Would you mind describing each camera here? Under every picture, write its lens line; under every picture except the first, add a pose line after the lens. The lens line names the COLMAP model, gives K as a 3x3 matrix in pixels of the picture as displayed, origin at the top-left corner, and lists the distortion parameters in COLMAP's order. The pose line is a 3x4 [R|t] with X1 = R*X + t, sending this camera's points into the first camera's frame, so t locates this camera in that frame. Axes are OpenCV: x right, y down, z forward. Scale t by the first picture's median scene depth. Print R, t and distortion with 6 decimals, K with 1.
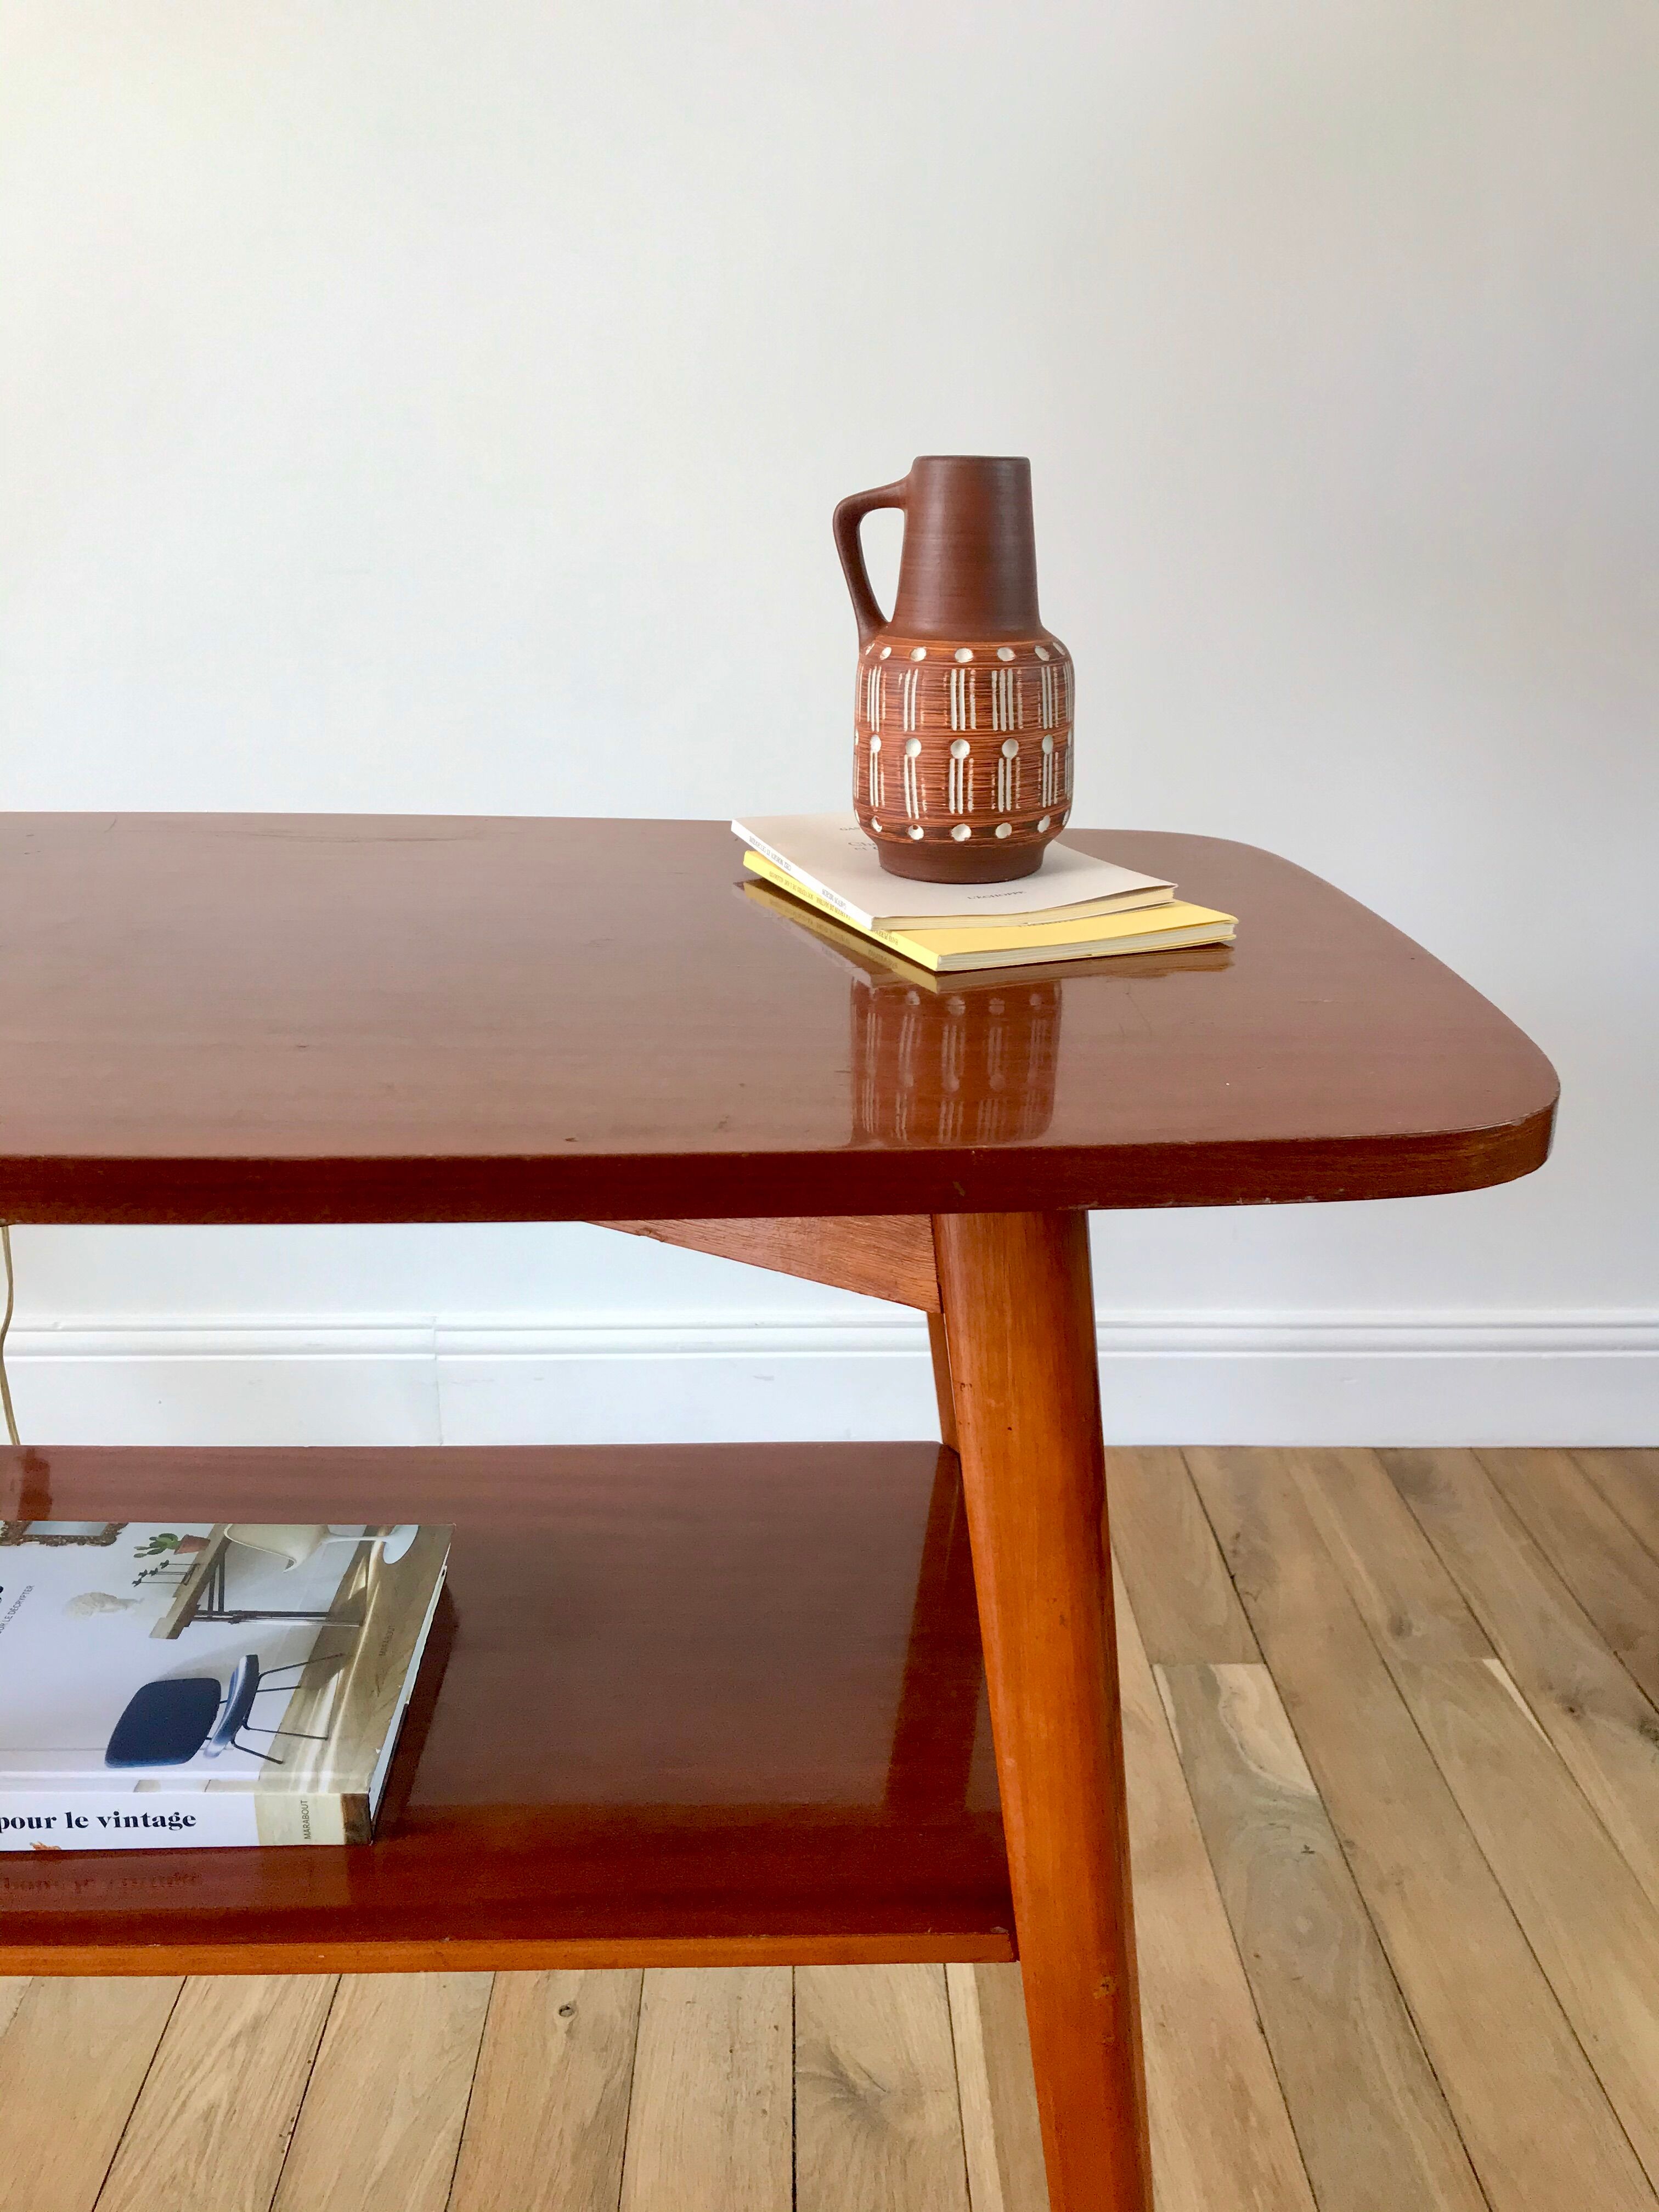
lens RADIAL K [[1773.6, 0, 833.9], [0, 1773.6, 1096.7], [0, 0, 1]] dist [0.020530, -0.008710]
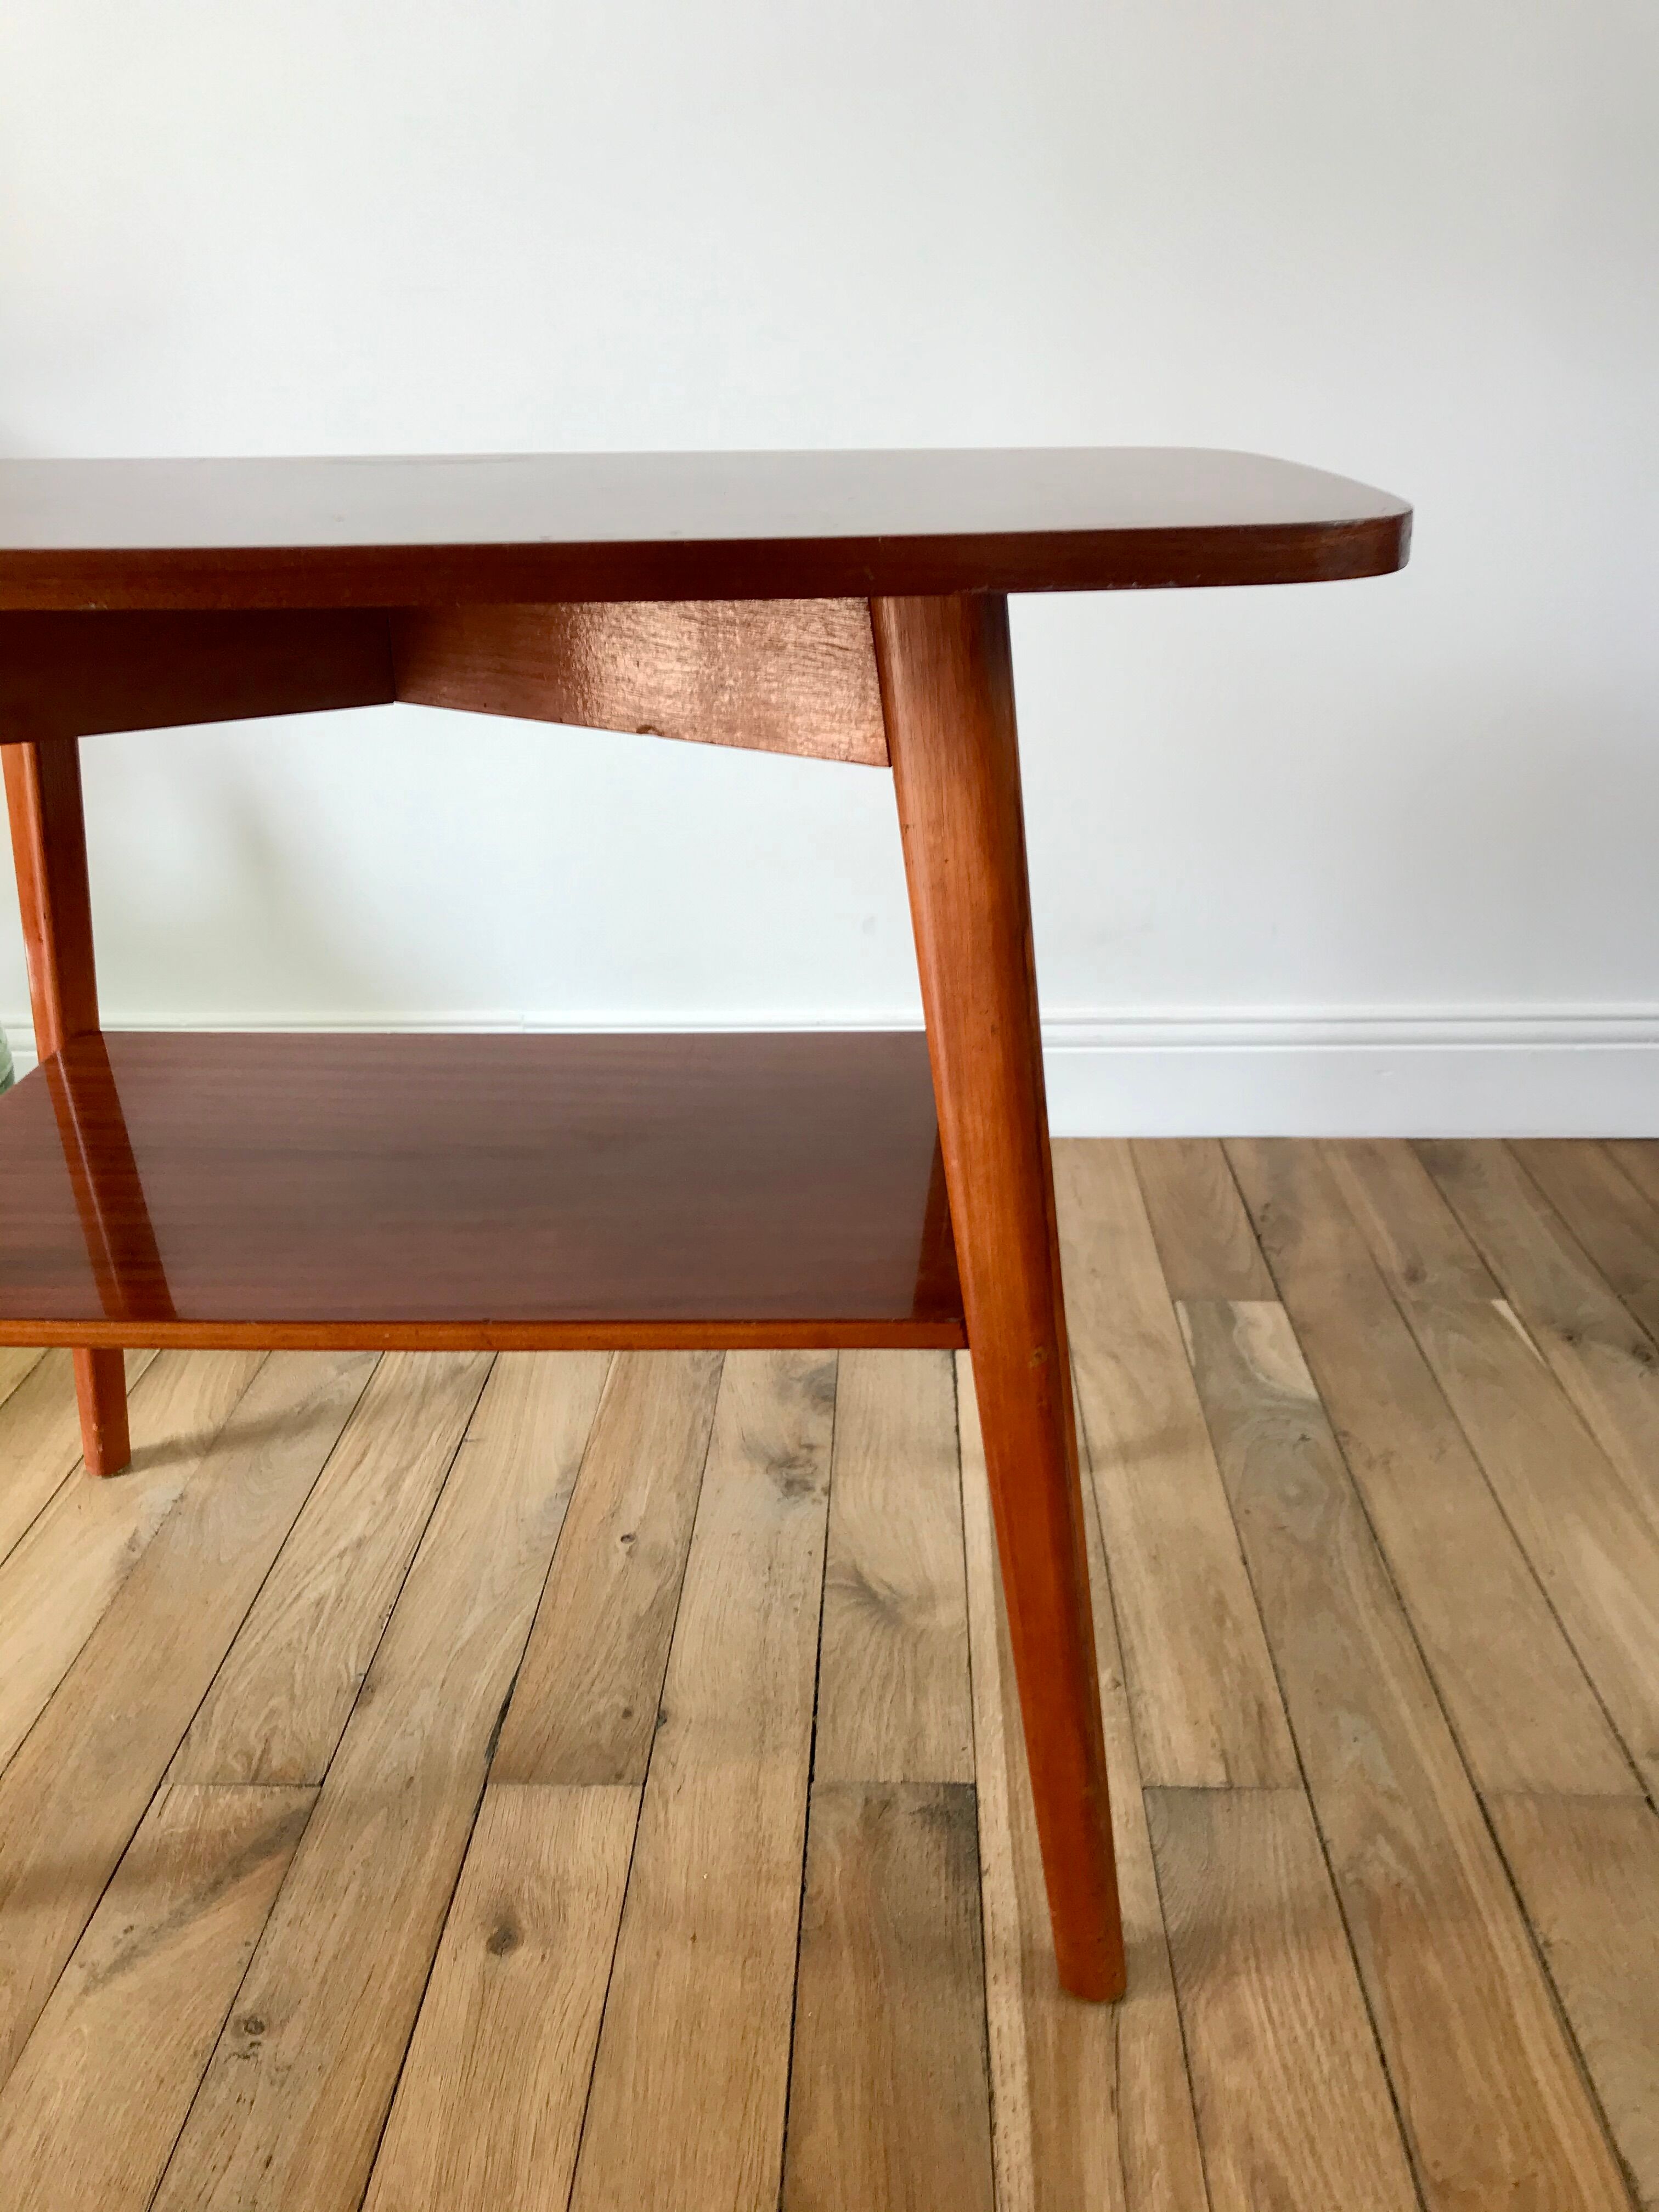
lens RADIAL K [[1773.6, 0, 832.8], [0, 1773.6, 1091.8], [0, 0, 1]] dist [0.020530, -0.008710]
pose [[0.997555, -0.002597, -0.069832, 0.063885], [0.007615, 0.997398, 0.071692, 0.154040], [0.069464, -0.072049, 0.994979, -0.105286]]
